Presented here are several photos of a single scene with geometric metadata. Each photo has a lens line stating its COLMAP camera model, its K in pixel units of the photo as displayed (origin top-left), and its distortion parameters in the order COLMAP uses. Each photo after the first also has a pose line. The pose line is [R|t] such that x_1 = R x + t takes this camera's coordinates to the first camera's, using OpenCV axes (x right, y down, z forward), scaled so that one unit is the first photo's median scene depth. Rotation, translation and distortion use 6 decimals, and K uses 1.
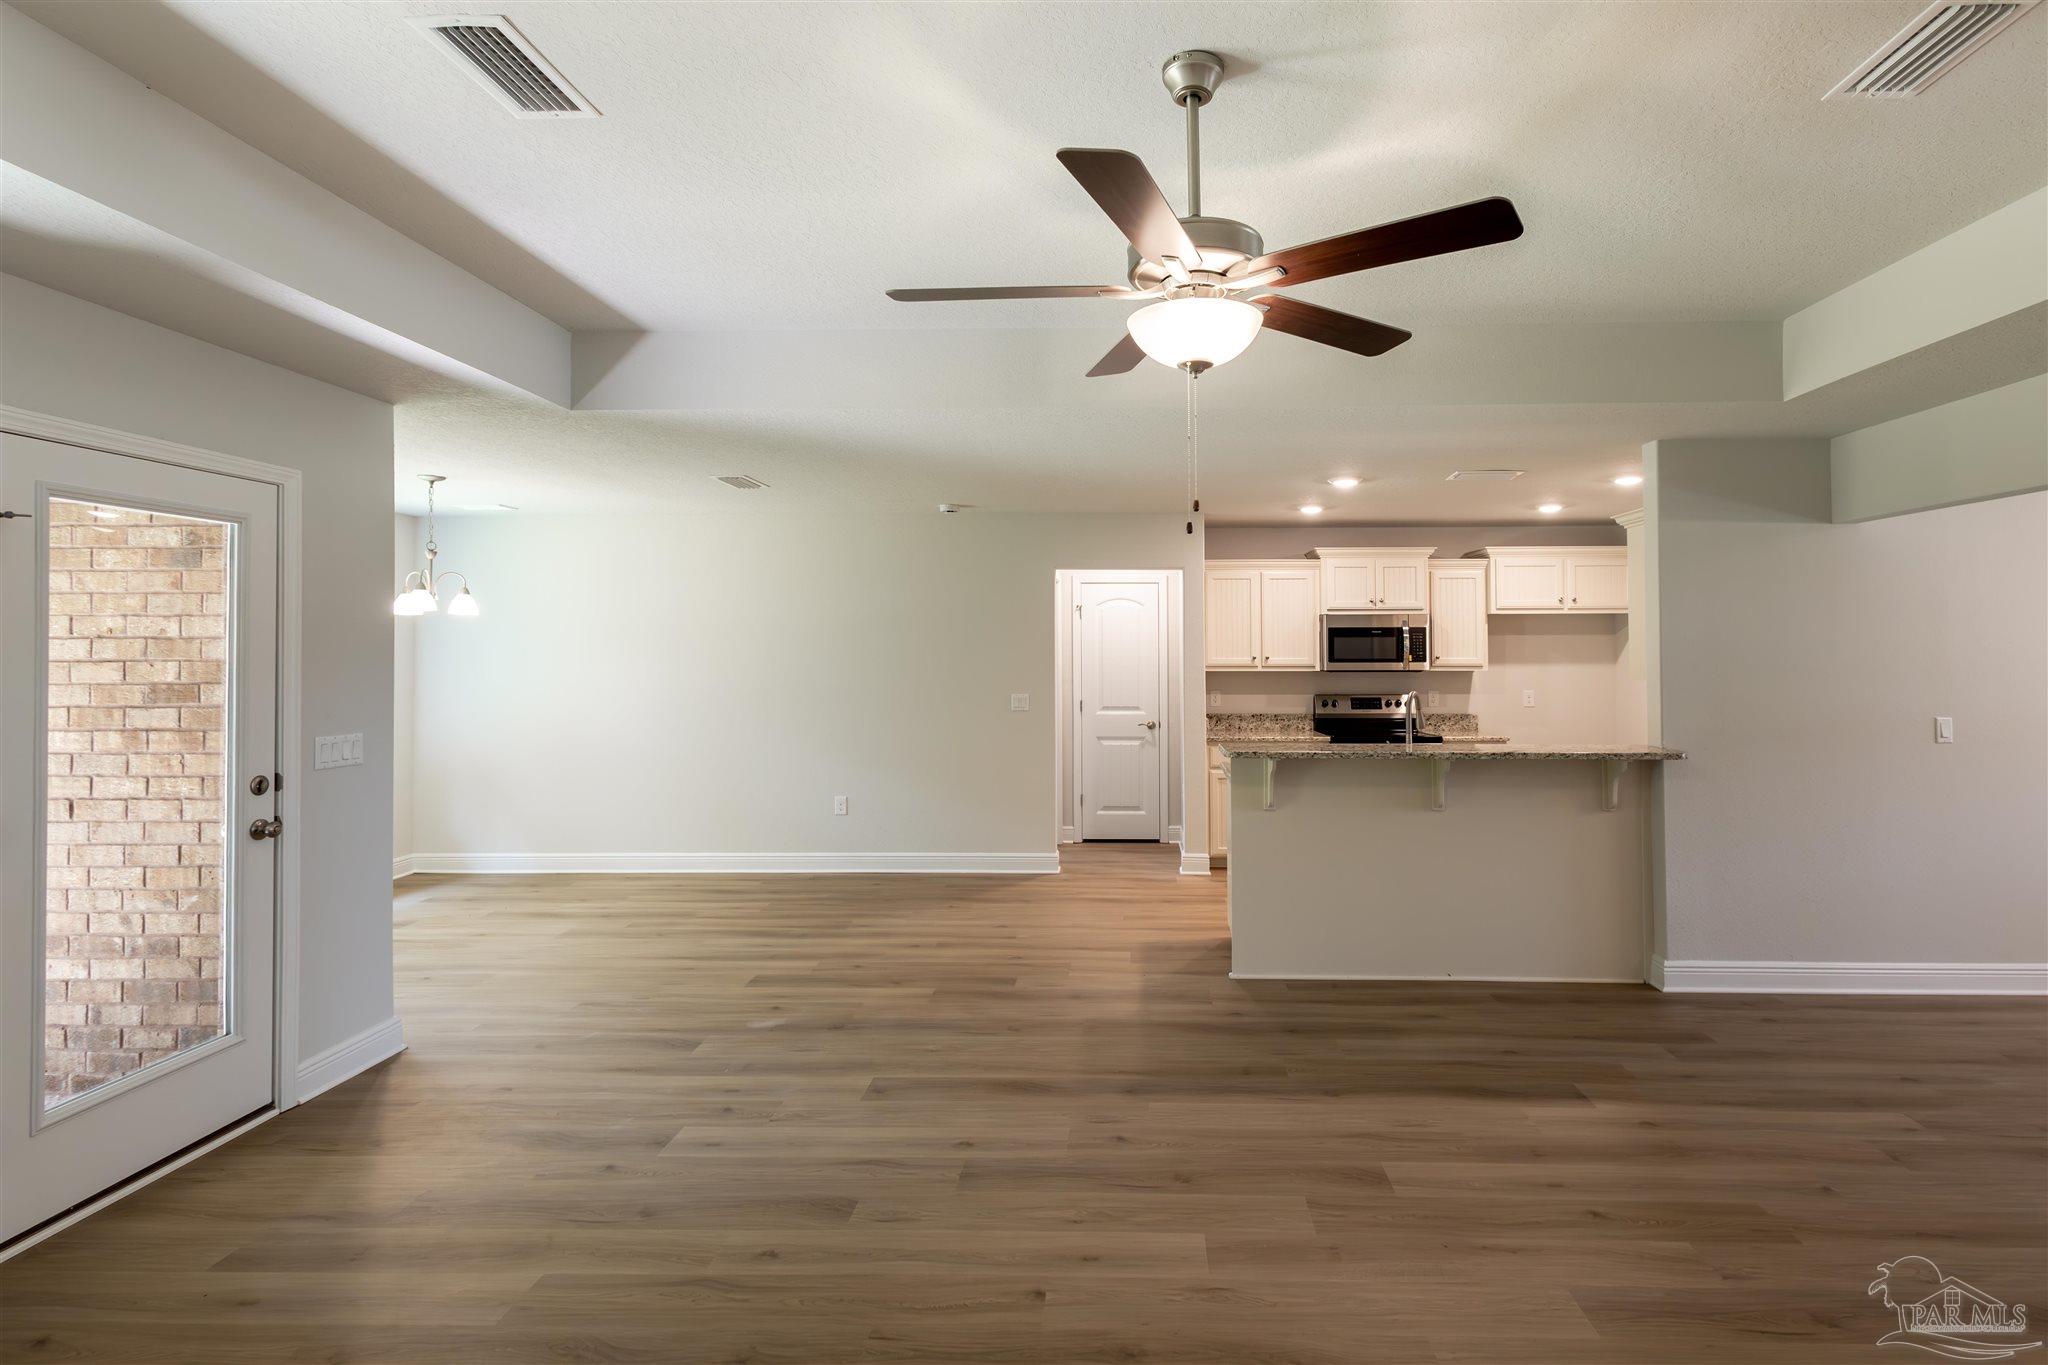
lens RADIAL K [[984.2, 0, 1024.9], [0, 984.2, 666.7], [0, 0, 1]] dist [0.012851, 0.000653]
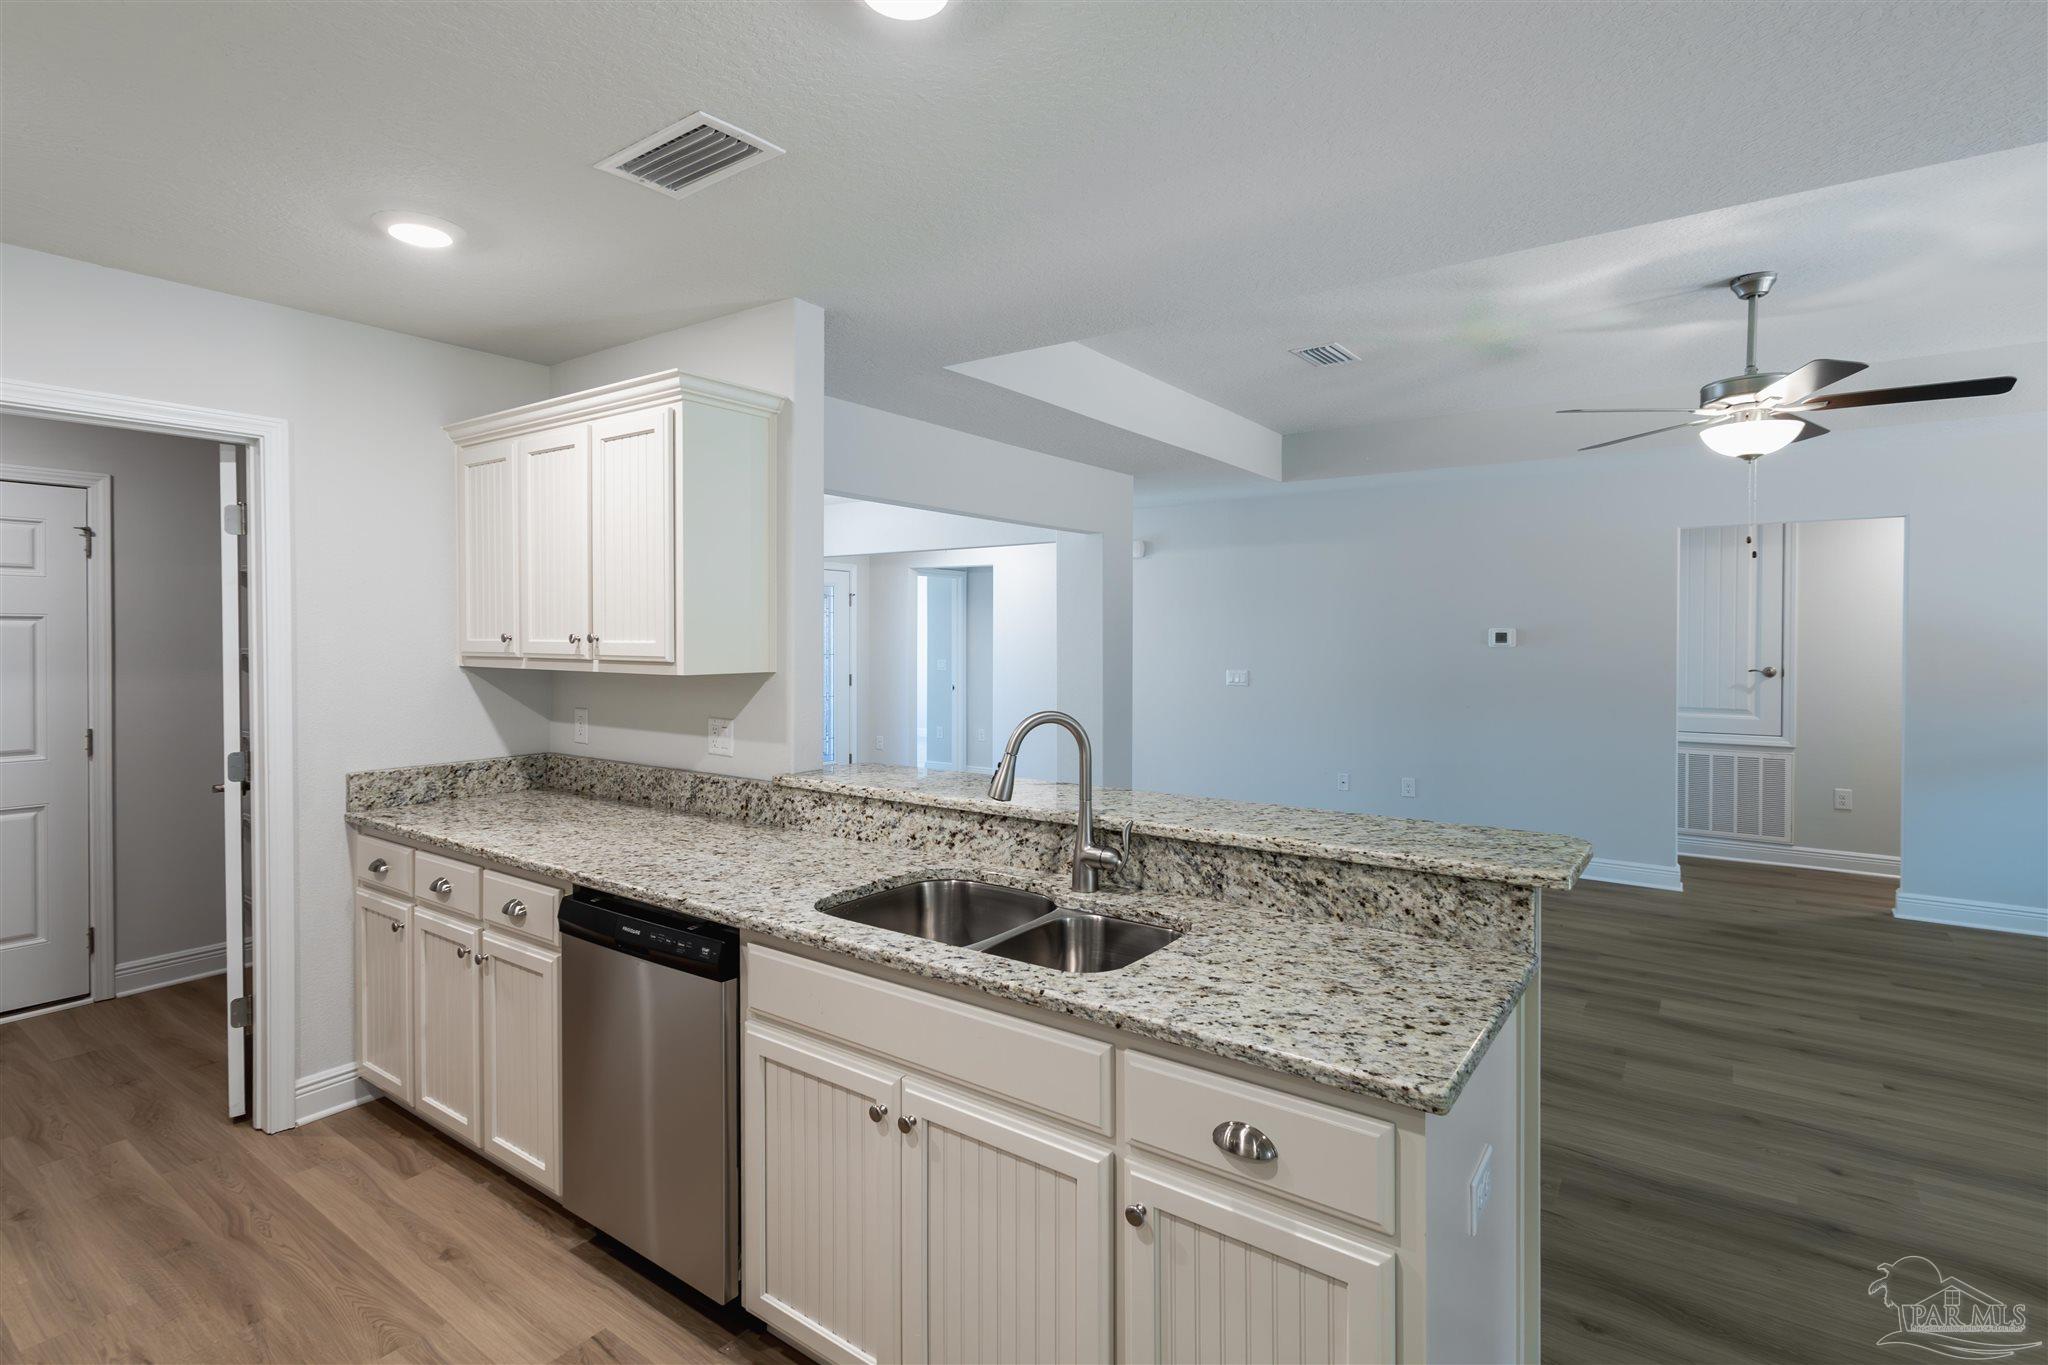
lens RADIAL K [[984.2, 0, 1006.5], [0, 984.2, 644.9], [0, 0, 1]] dist [0.012851, 0.000653]
pose [[-0.872816, 0.000389, 0.488049, 0.137013], [0.004045, 0.999971, 0.006436, -0.008150], [-0.488032, 0.007591, -0.872792, 0.945503]]
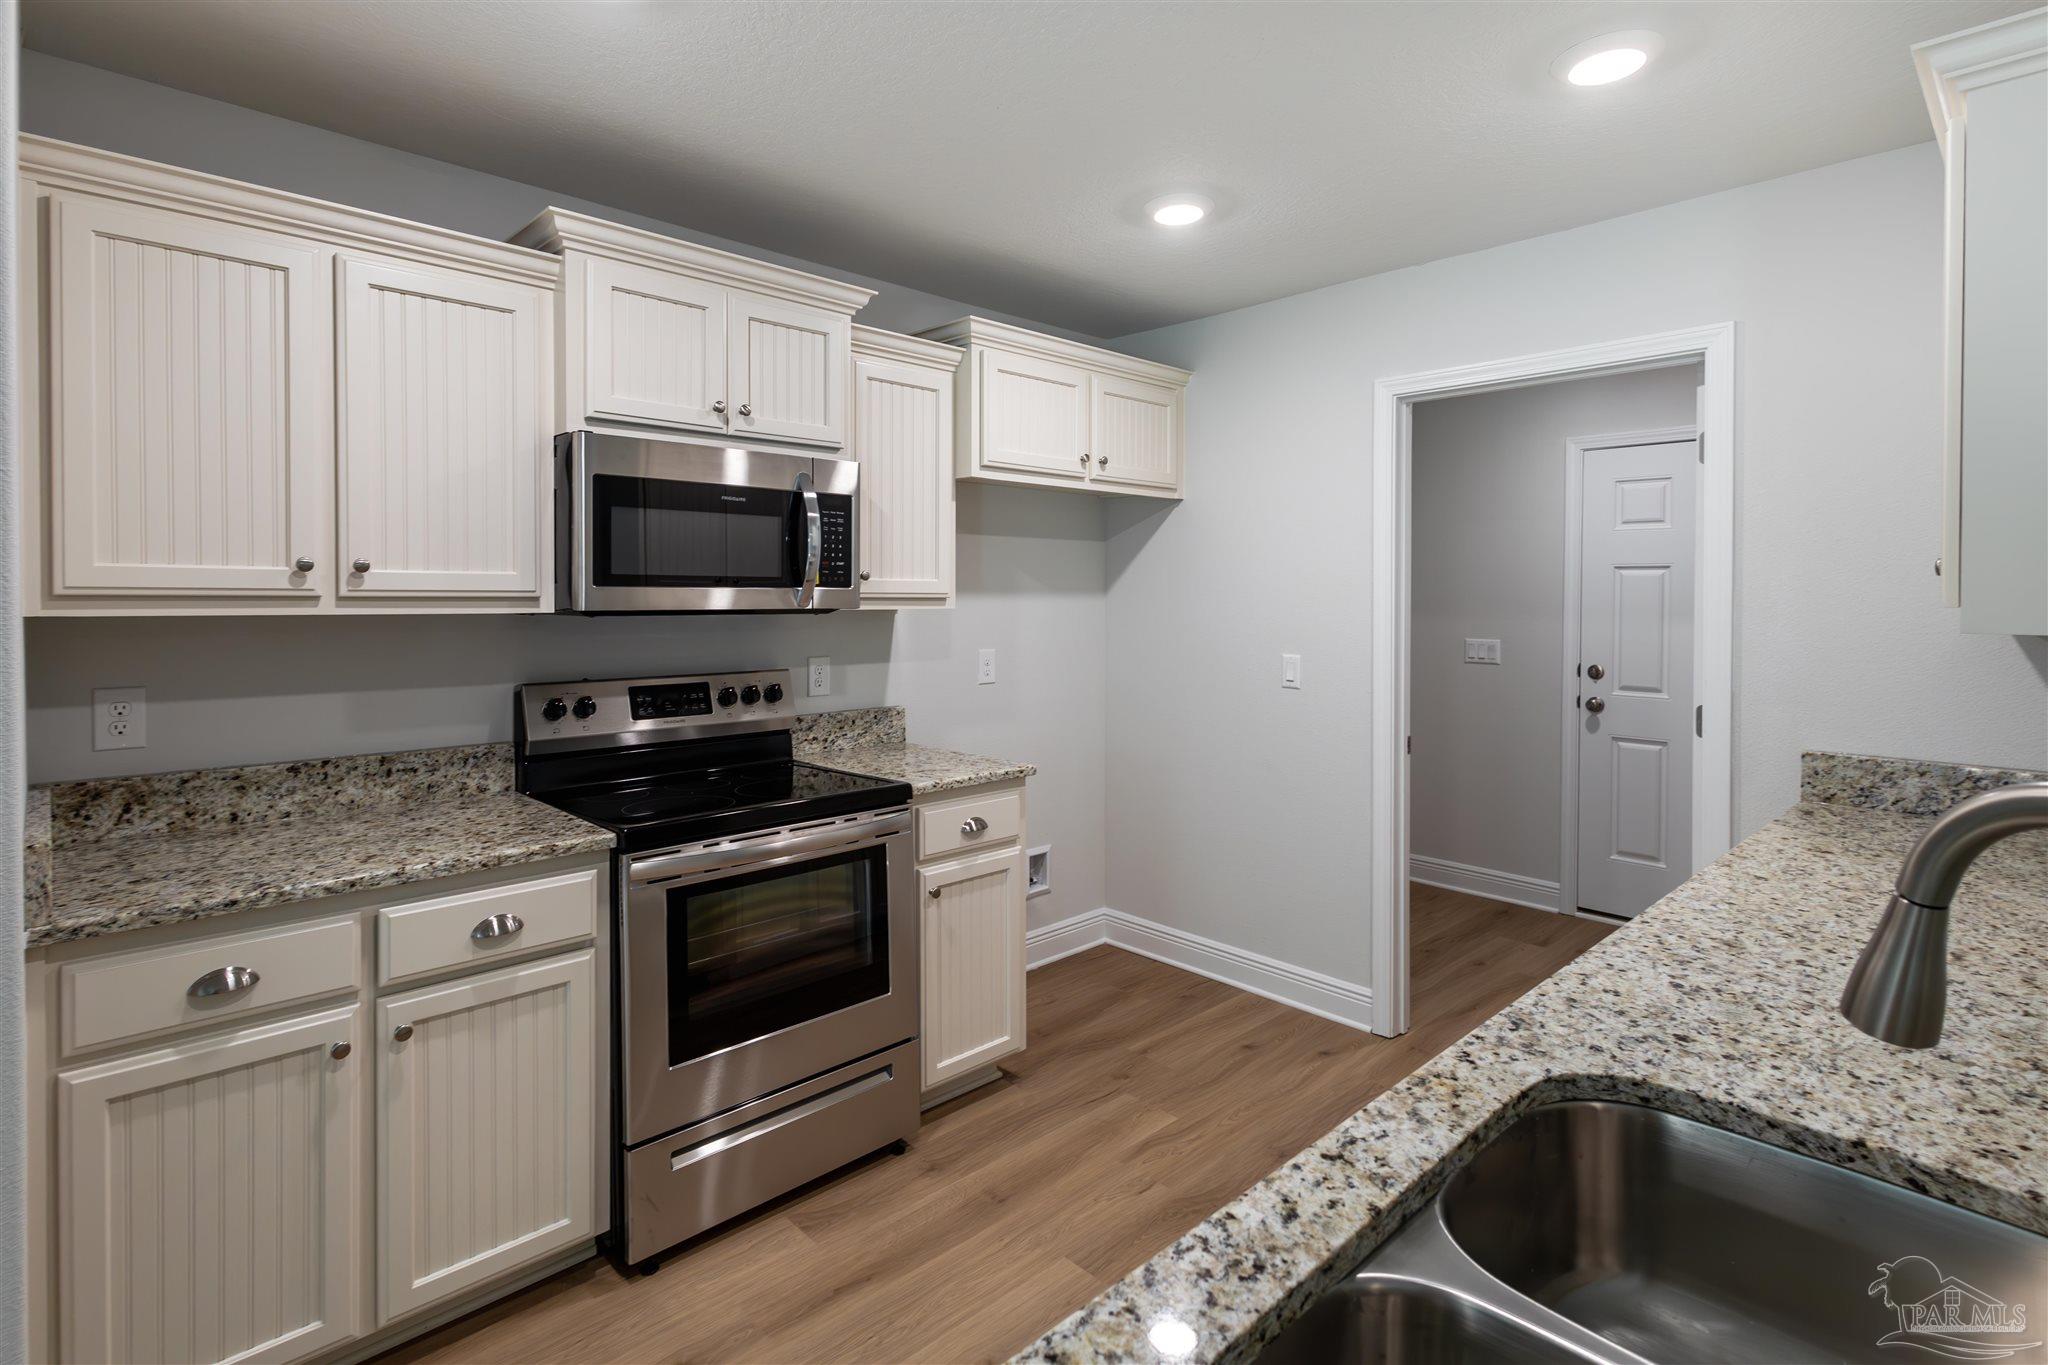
lens RADIAL K [[984.2, 0, 1011.0], [0, 984.2, 591.6], [0, 0, 1]] dist [0.012851, 0.000653]
pose [[0.643858, 0.006950, 0.765114, 0.153717], [-0.007896, 0.999966, -0.002439, -0.002959], [-0.765105, -0.004472, 0.643891, 0.694387]]
